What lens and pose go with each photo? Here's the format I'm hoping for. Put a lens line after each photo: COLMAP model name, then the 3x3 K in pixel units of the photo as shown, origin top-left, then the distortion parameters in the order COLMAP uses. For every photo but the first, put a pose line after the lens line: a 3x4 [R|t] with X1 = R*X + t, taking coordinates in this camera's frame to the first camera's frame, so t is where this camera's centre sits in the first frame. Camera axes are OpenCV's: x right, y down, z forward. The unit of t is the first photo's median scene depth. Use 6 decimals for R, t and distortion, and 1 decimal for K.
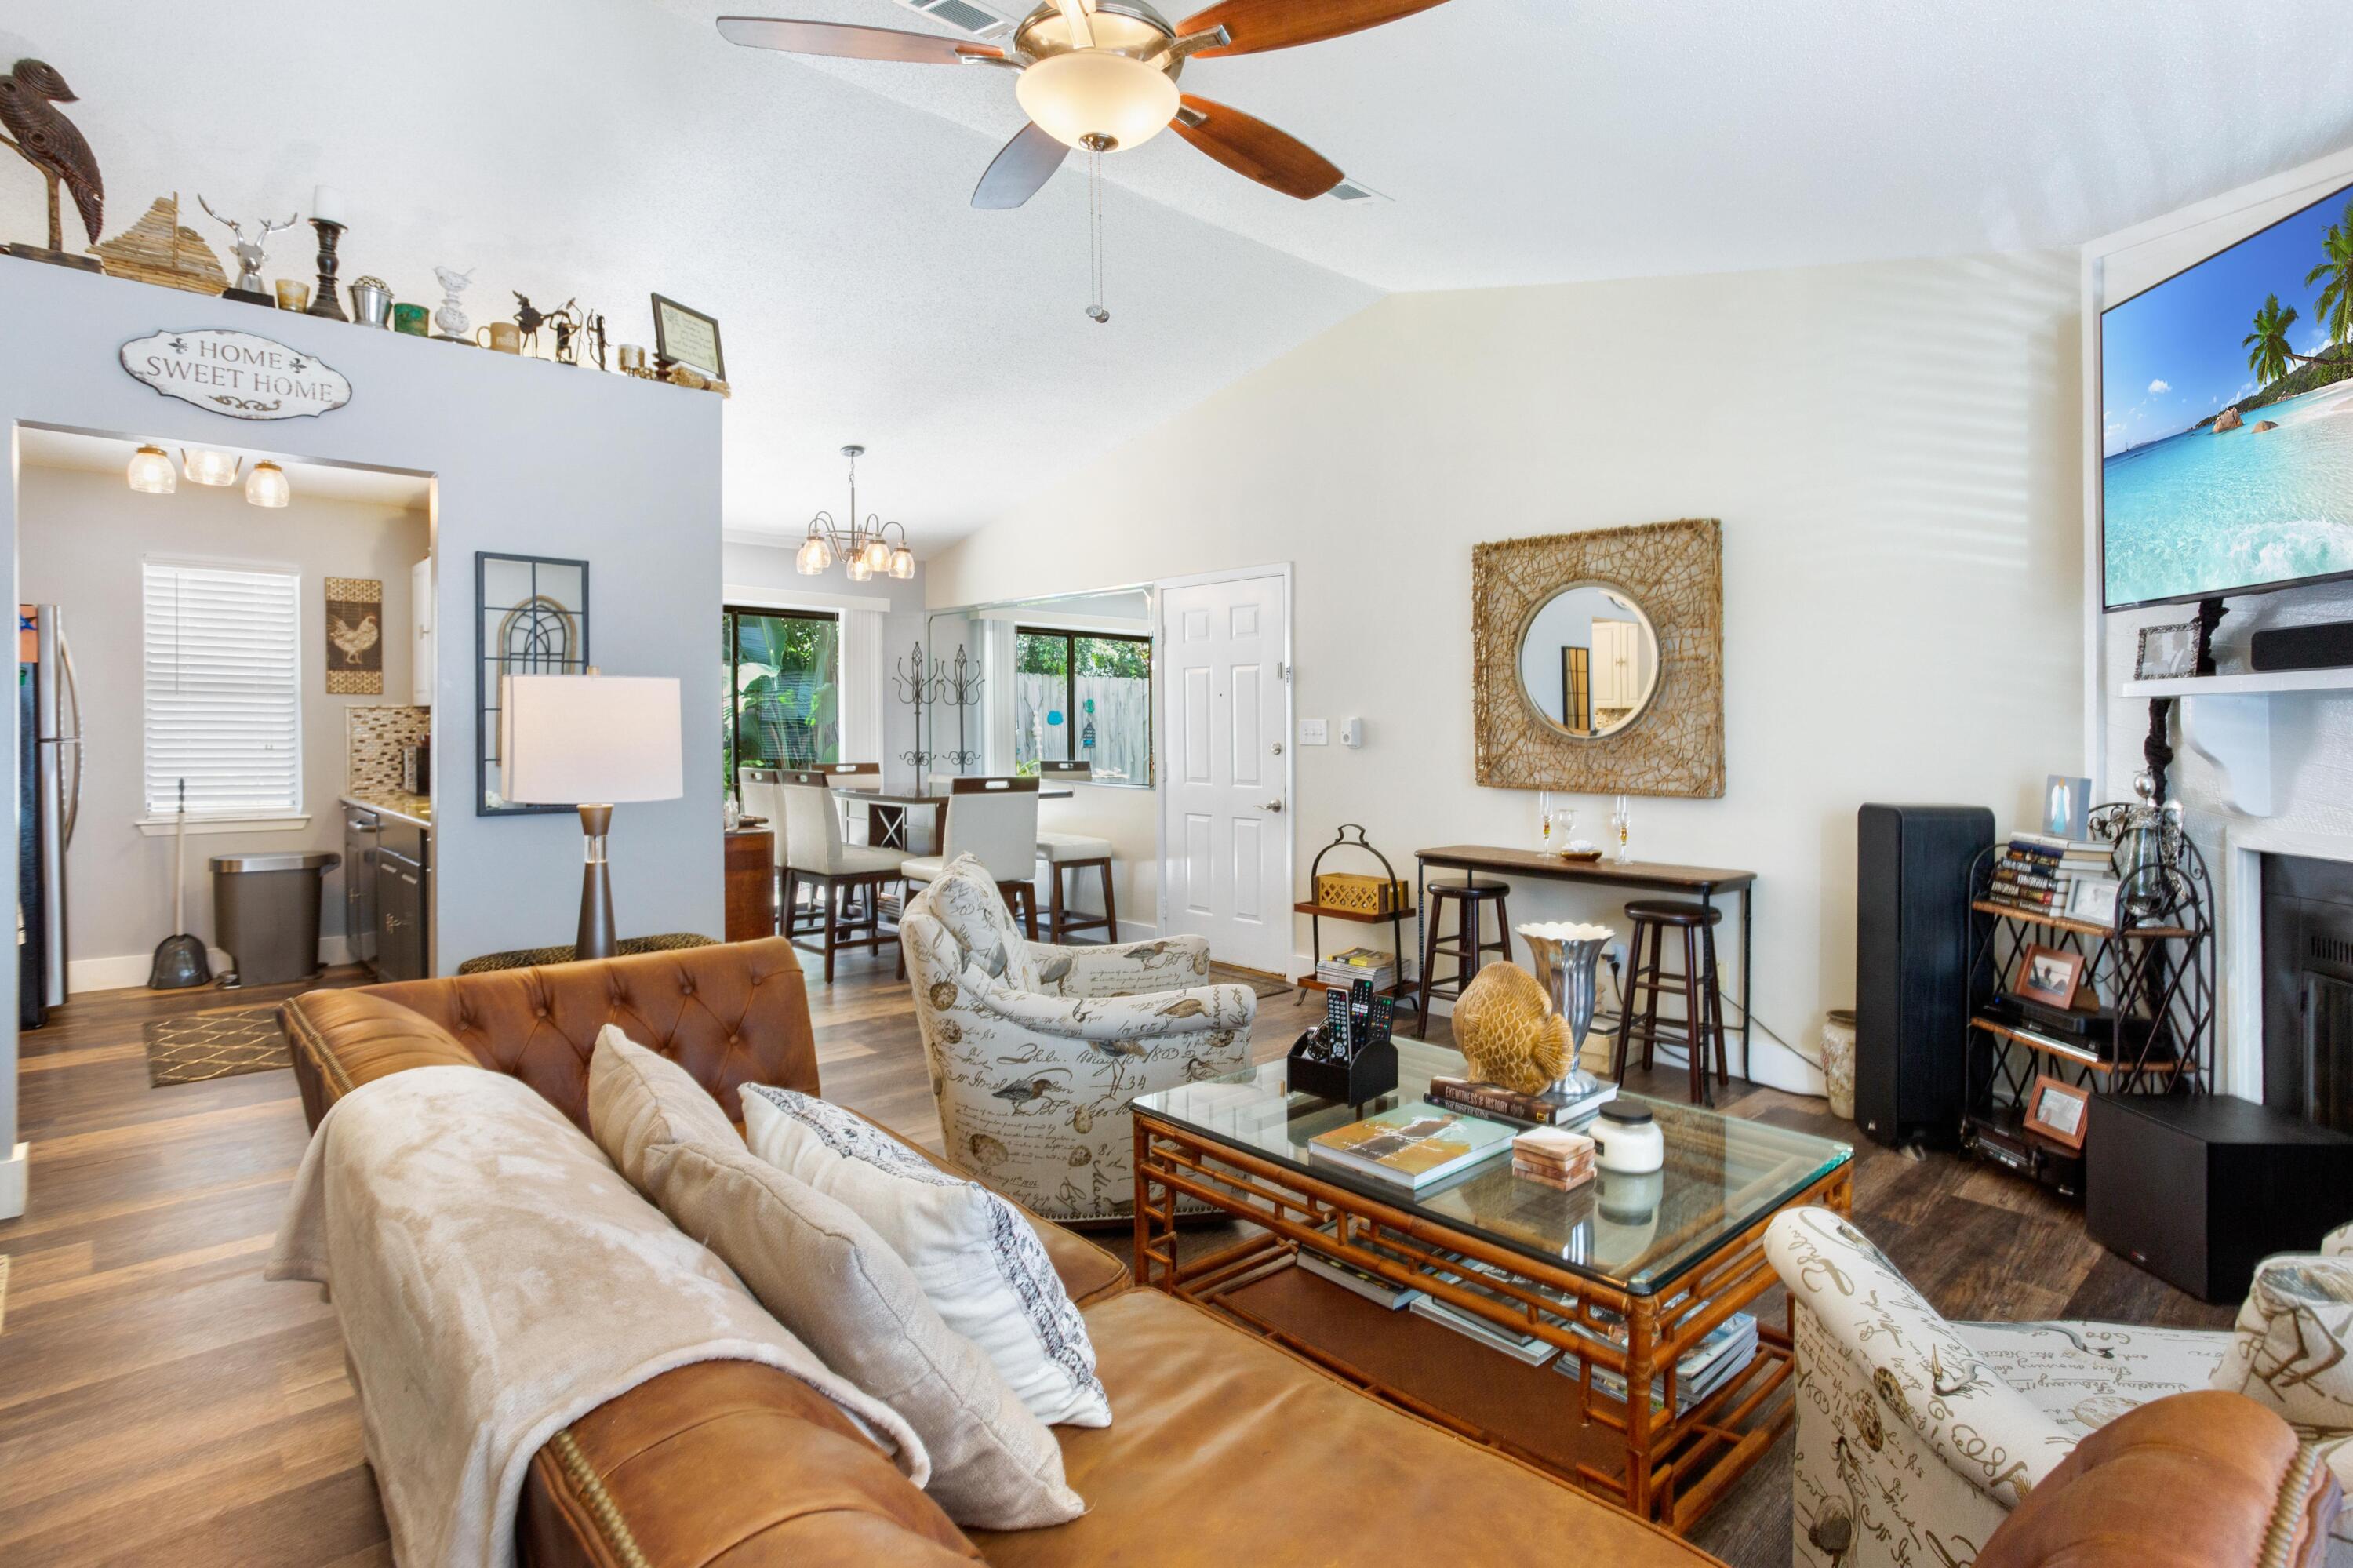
lens RADIAL K [[1186.9, 0, 1210.9], [0, 1186.9, 734.3], [0, 0, 1]] dist [-0.045344, 0.030558]
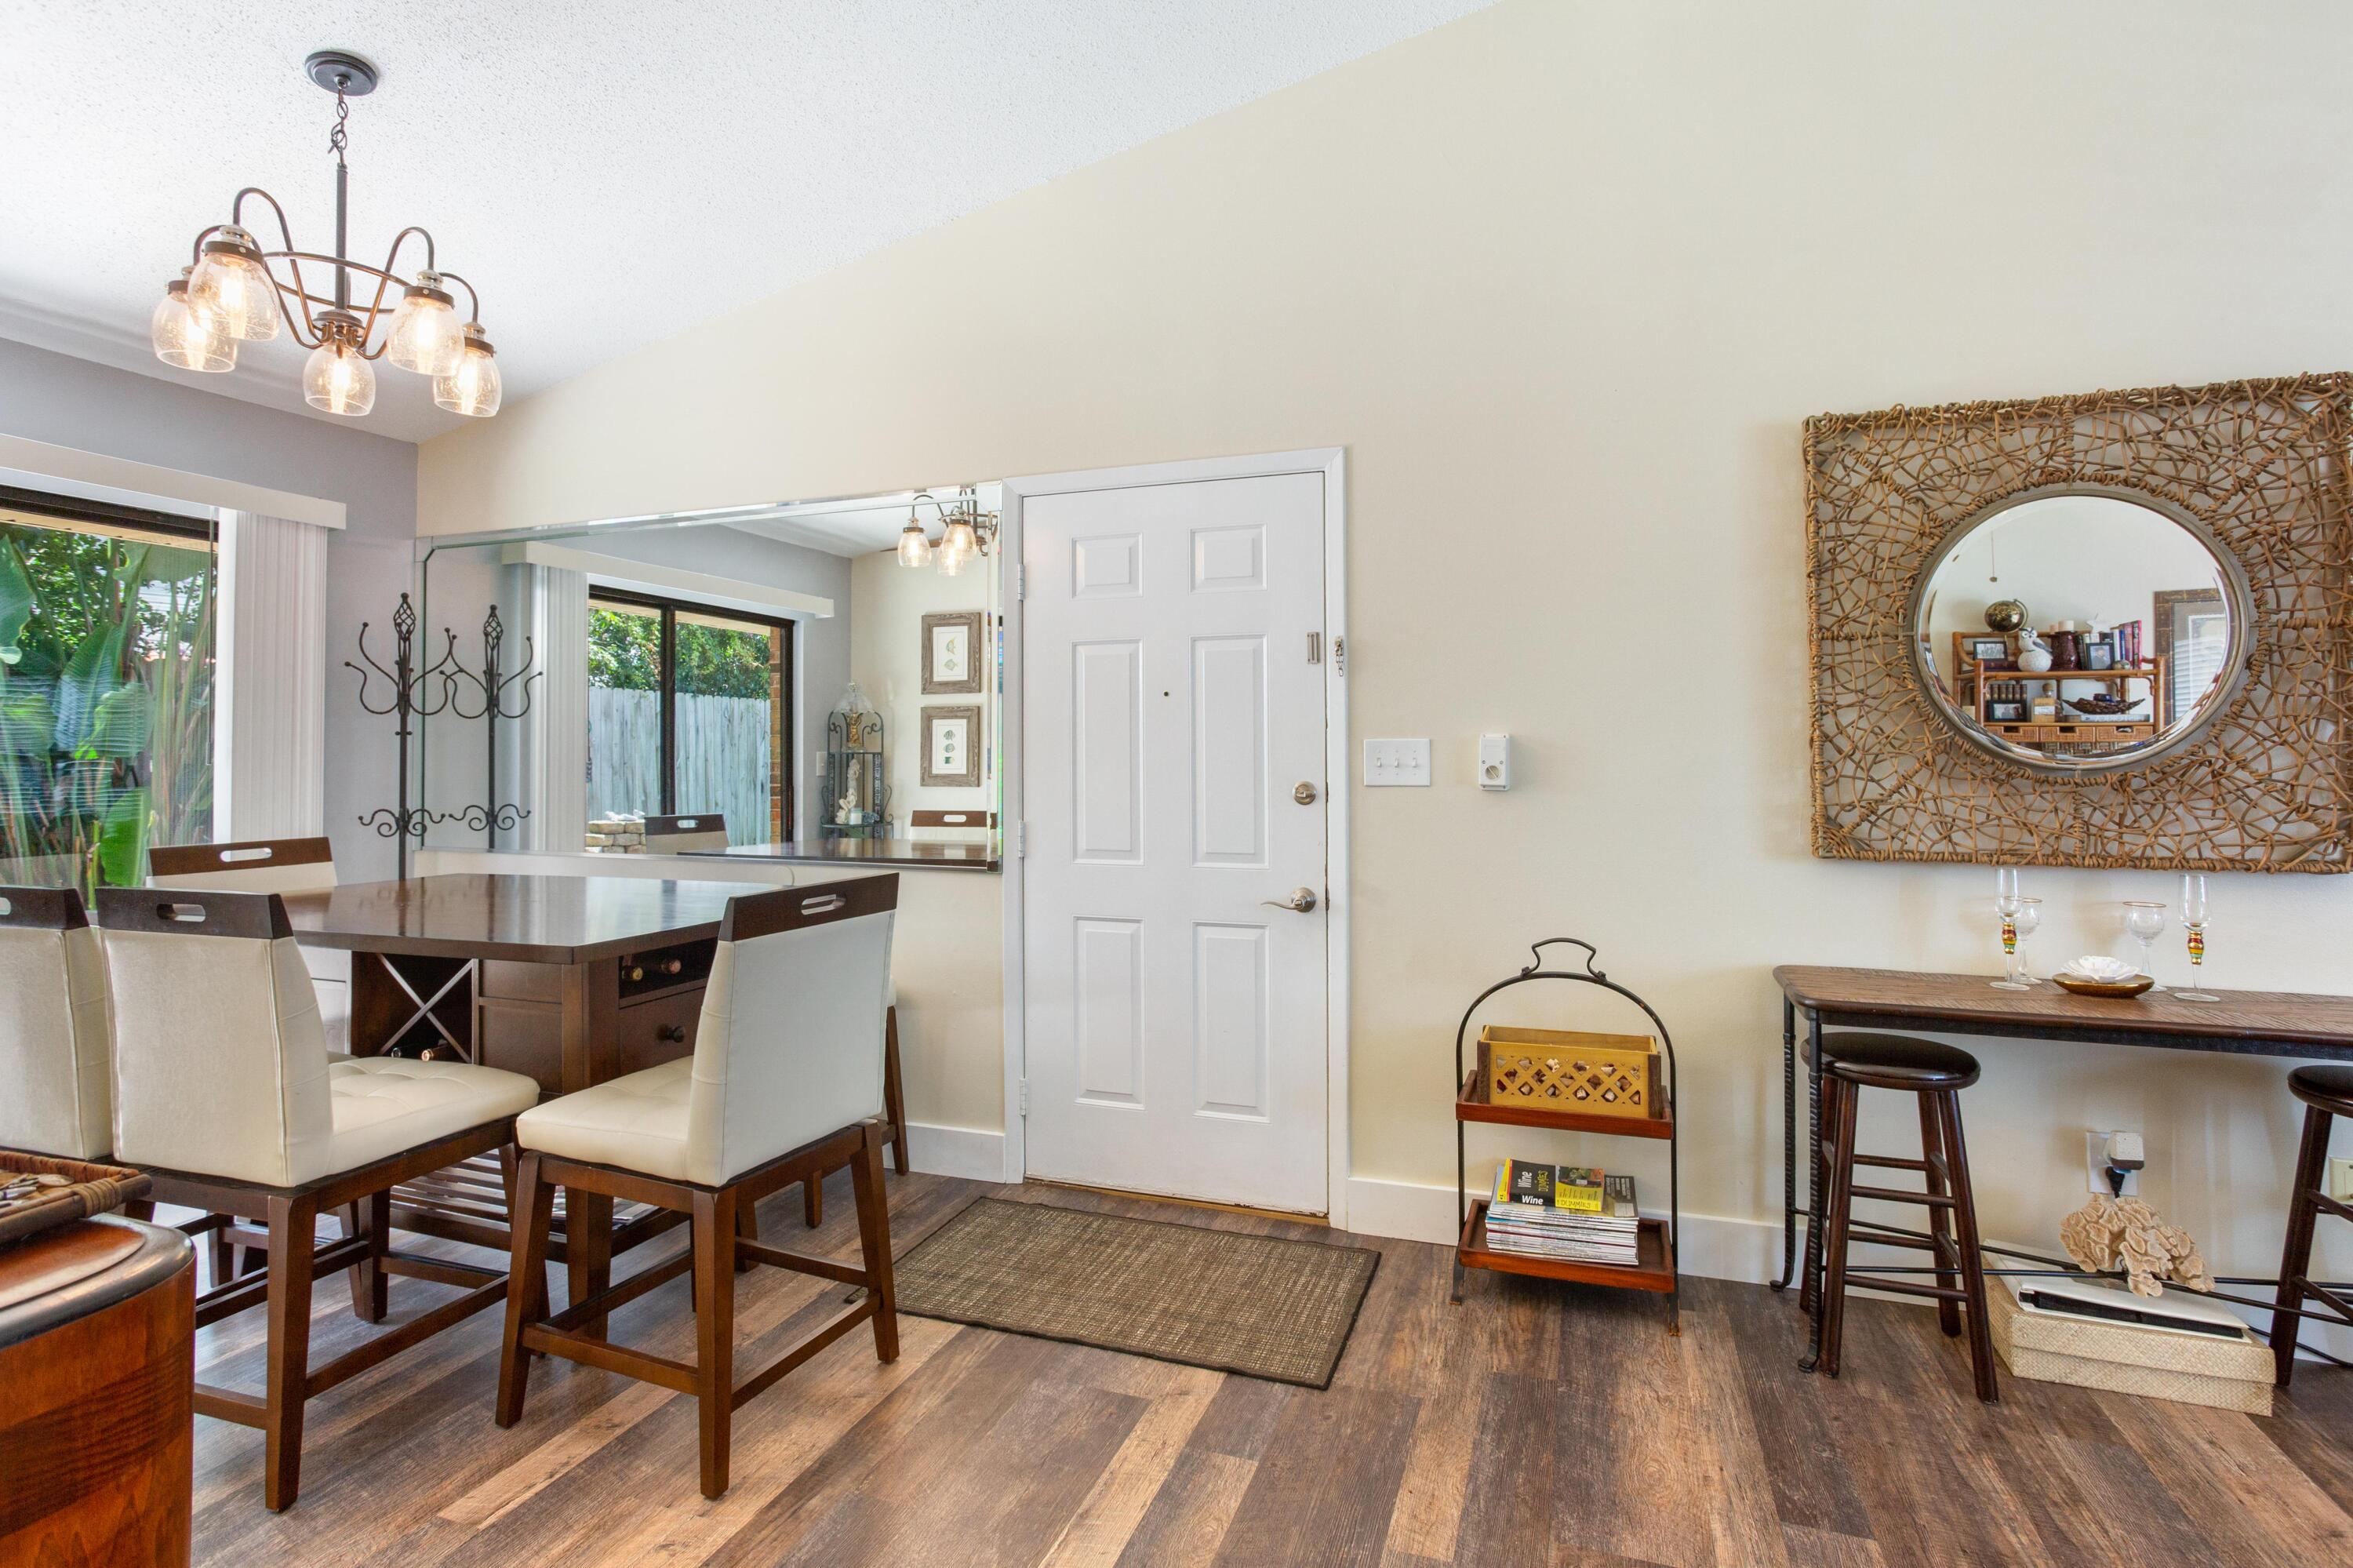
lens RADIAL K [[1154.1, 0, 1174.2], [0, 1154.1, 719.2], [0, 0, 1]] dist [-0.046323, 0.027805]
pose [[0.891668, 0.003120, 0.452678, -0.243081], [0.012092, 0.999455, -0.030706, -0.006892], [-0.452528, 0.032854, 0.891145, 0.581818]]
